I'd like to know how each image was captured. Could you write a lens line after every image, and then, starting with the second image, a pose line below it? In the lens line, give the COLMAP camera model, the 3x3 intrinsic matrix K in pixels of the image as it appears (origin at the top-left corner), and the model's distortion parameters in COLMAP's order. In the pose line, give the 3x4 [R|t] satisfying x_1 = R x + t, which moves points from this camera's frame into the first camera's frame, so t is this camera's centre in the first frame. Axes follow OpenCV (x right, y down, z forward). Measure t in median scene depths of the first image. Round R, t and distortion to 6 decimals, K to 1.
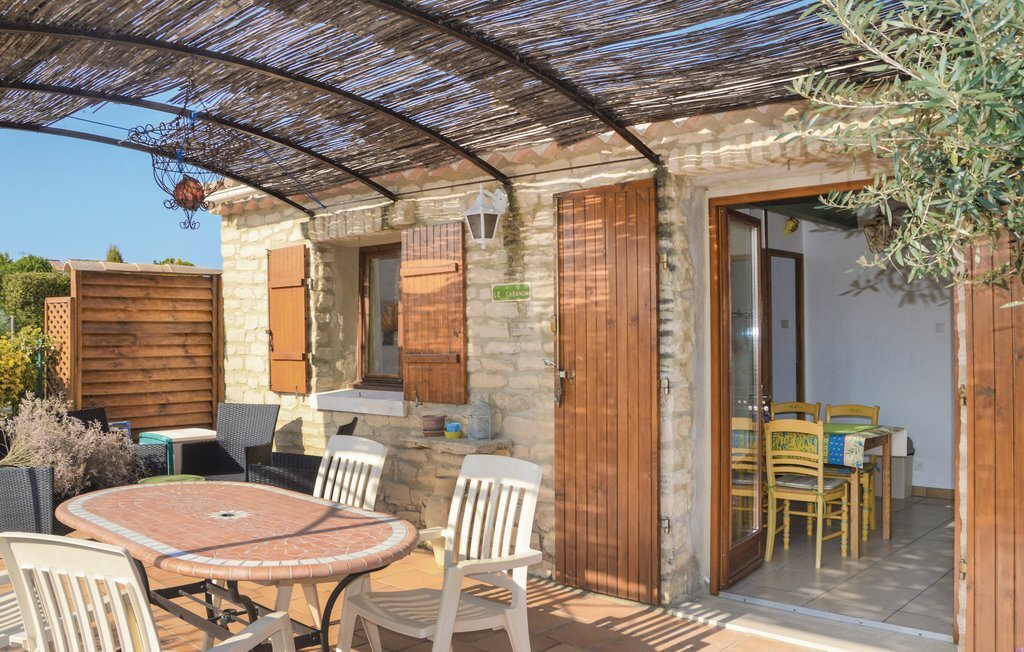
lens RADIAL K [[904.0, 0, 512.0], [0, 904.0, 326.0], [0, 0, 1]] dist [-0.106499, 0.009294]
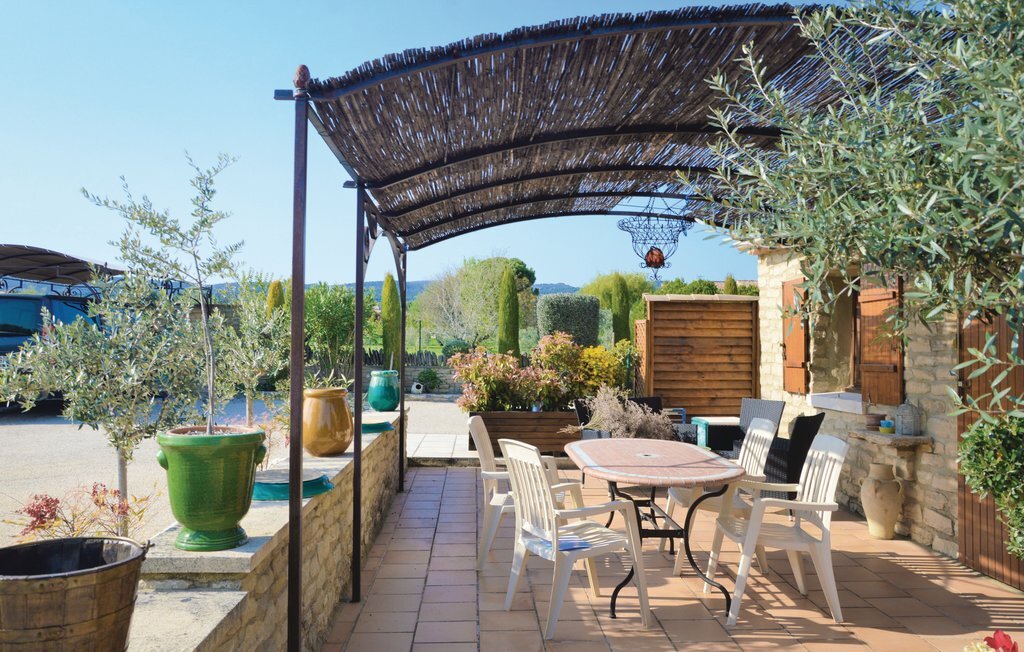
lens RADIAL K [[834.0, 0, 492.9], [0, 834.0, 351.6], [0, 0, 1]] dist [-0.075271, 0.107976]
pose [[0.719374, 0.015734, -0.694444, 0.266897], [-0.003991, 0.999821, 0.018519, -0.004902], [0.694611, -0.010551, 0.719308, -0.153792]]
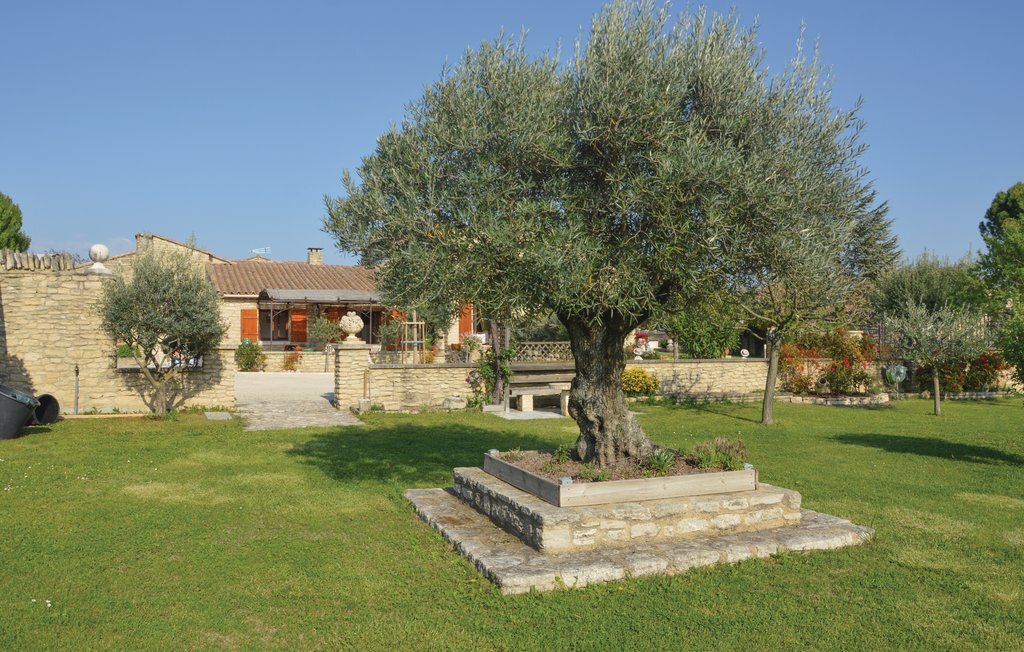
lens RADIAL K [[904.0, 0, 512.0], [0, 904.0, 326.0], [0, 0, 1]] dist [-0.106499, 0.009294]
pose [[0.400620, 0.014055, 0.916136, -3.849826], [-0.019467, 0.999787, -0.006826, 0.000201], [-0.916037, -0.015100, 0.400809, -1.995868]]
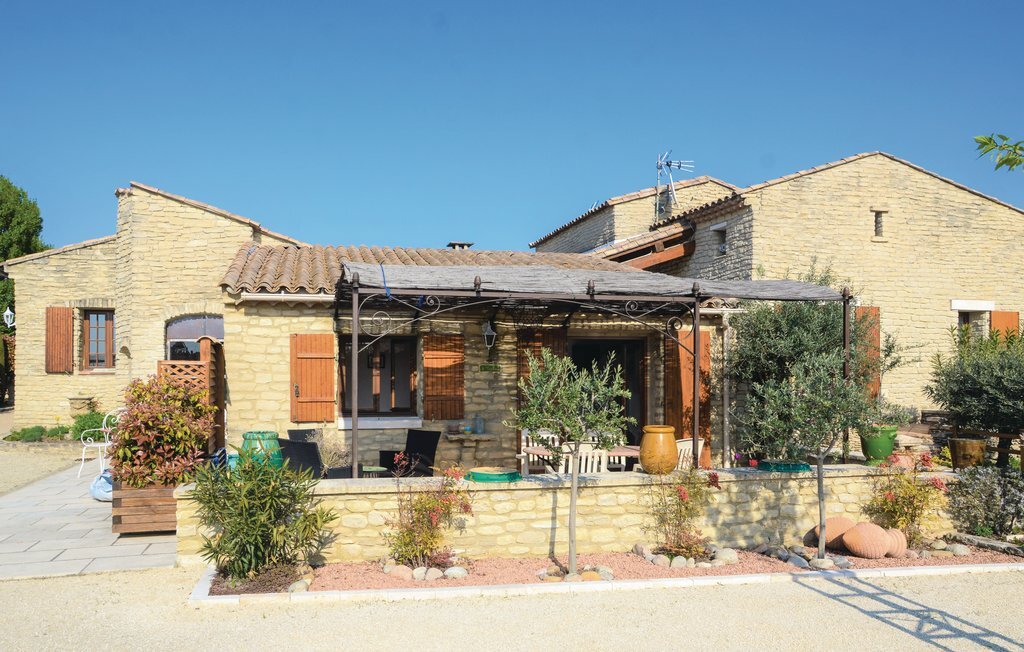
lens RADIAL K [[834.0, 0, 492.9], [0, 834.0, 351.6], [0, 0, 1]] dist [-0.075271, 0.107976]
pose [[0.534671, 0.028781, 0.844570, -1.390260], [-0.017522, 0.999583, -0.022971, -0.026035], [-0.844879, -0.002517, 0.534952, -0.099509]]
